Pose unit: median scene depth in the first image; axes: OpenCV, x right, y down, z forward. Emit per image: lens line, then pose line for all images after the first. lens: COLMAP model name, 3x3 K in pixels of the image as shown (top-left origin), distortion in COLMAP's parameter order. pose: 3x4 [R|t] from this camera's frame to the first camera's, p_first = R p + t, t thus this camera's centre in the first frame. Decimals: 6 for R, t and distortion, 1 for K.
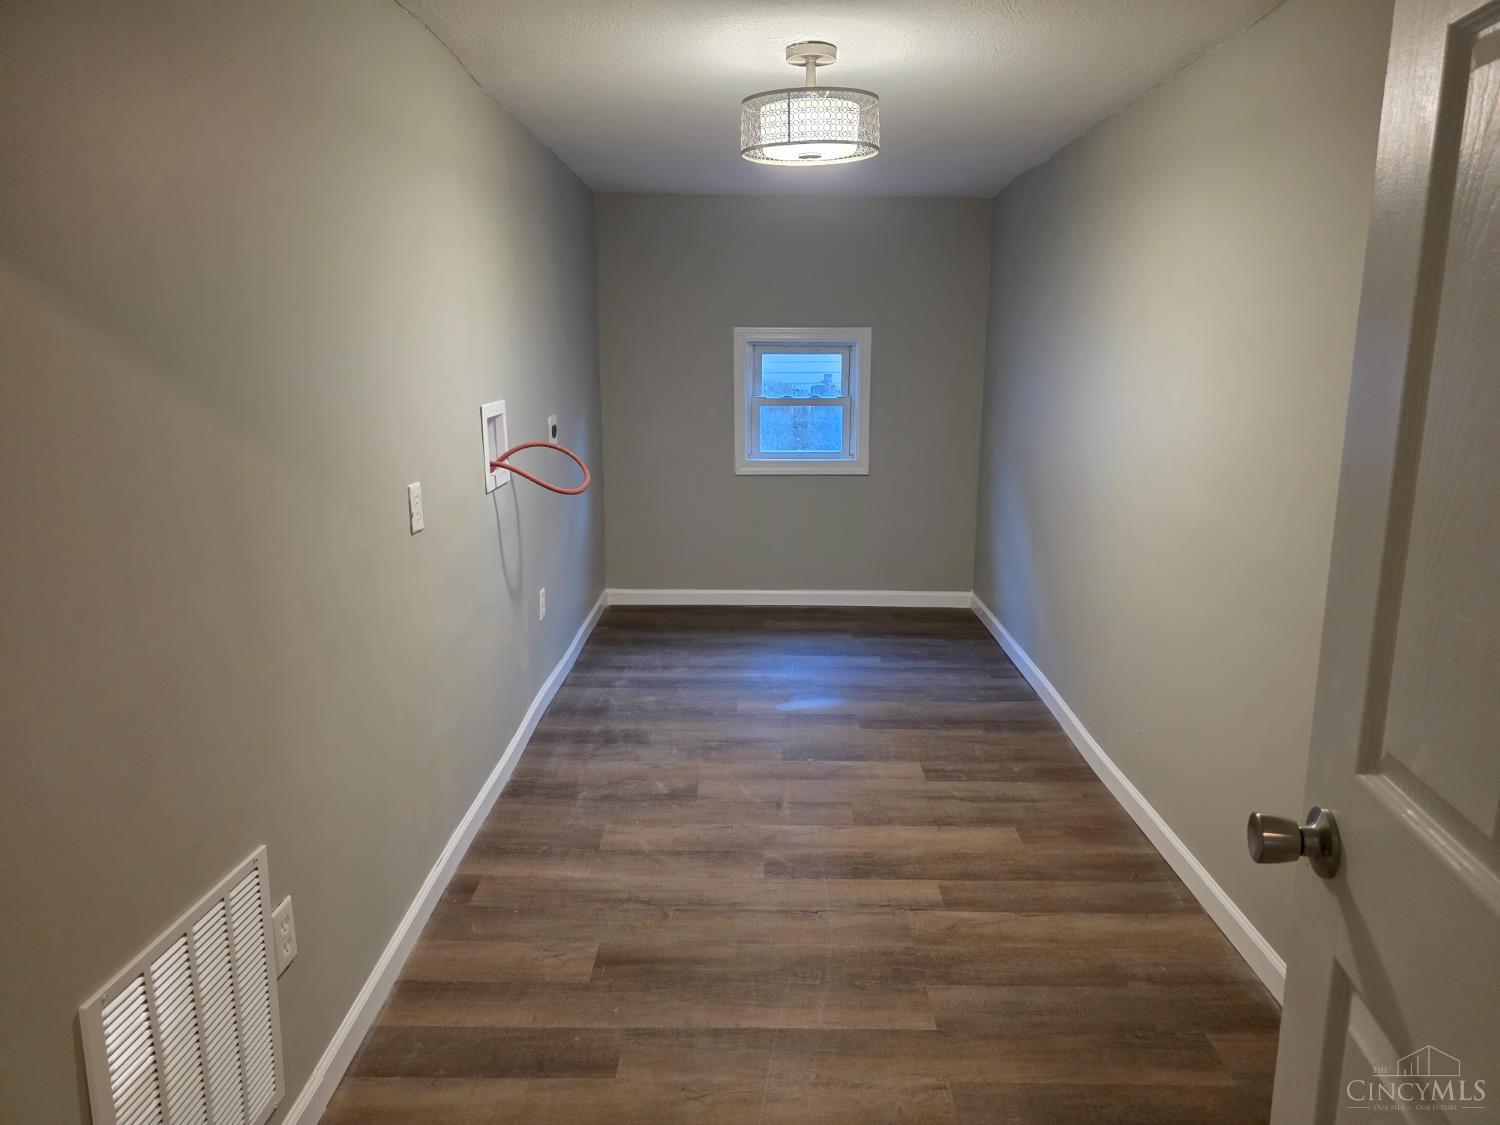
lens RADIAL K [[994.4, 0, 750.0], [0, 994.4, 562.5], [0, 0, 1]] dist [0.002063, 0.000061]
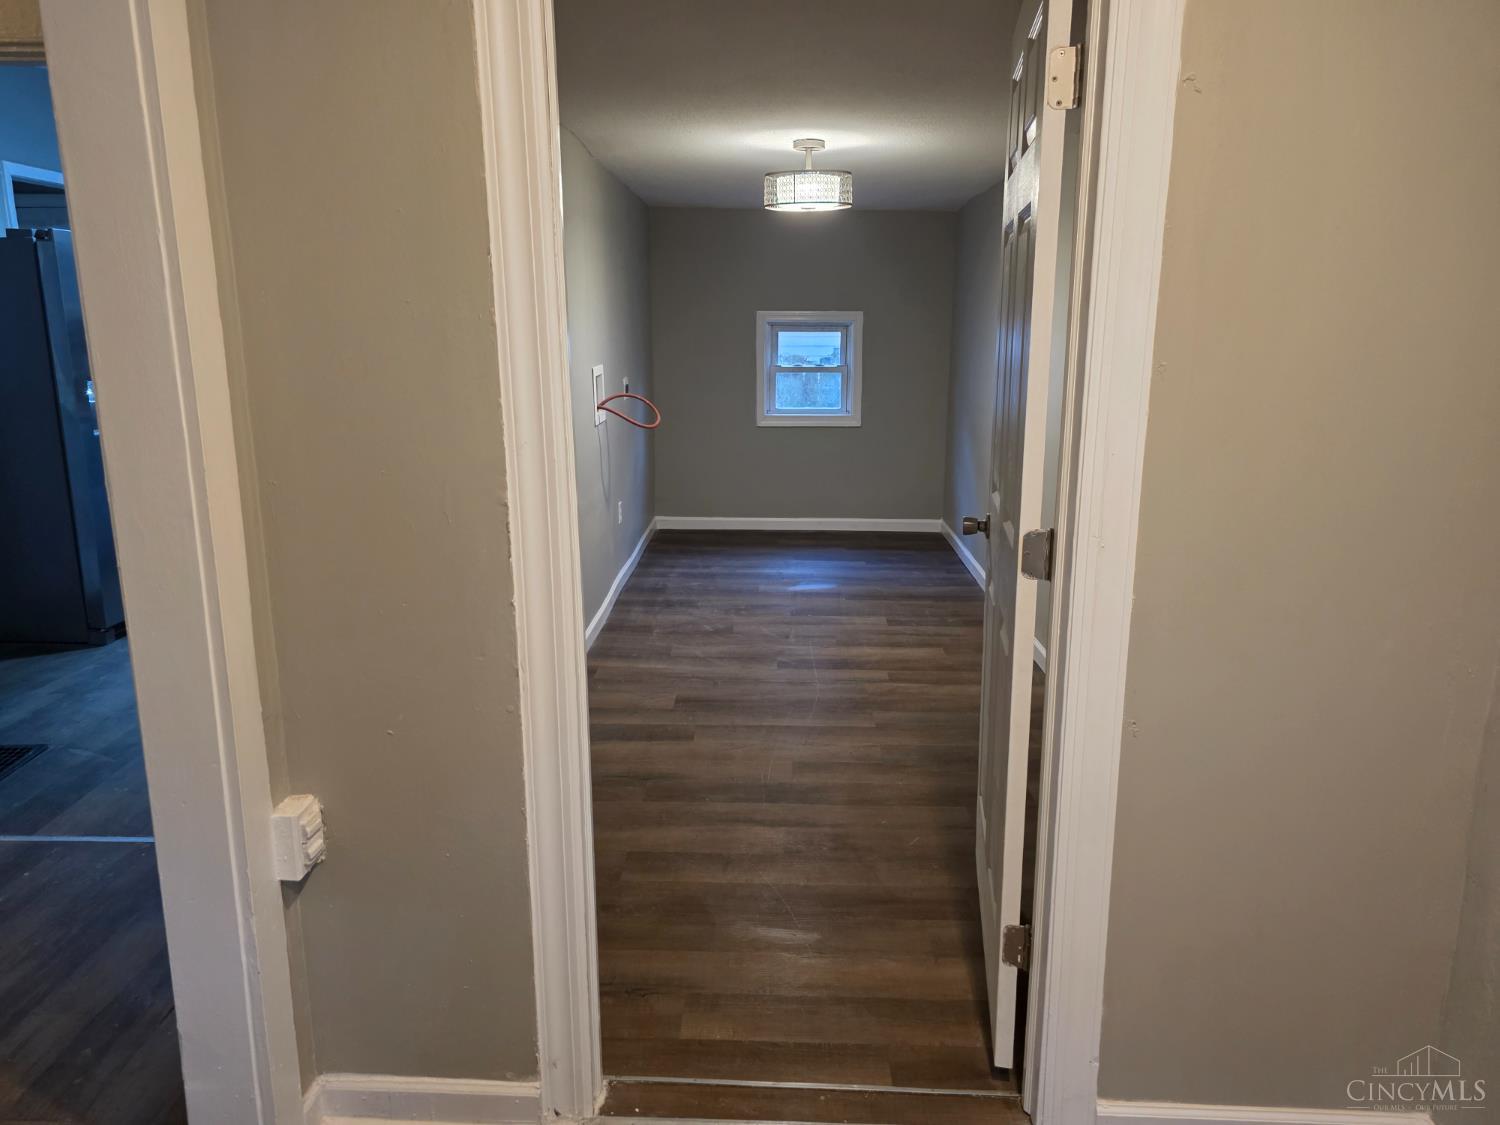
lens RADIAL K [[994.4, 0, 750.0], [0, 994.4, 562.5], [0, 0, 1]] dist [0.002063, 0.000061]
pose [[0.999850, 0.004660, -0.016662, -0.002518], [-0.004237, 0.999669, 0.025359, 0.087472], [0.016774, -0.025284, 0.999540, -0.459770]]
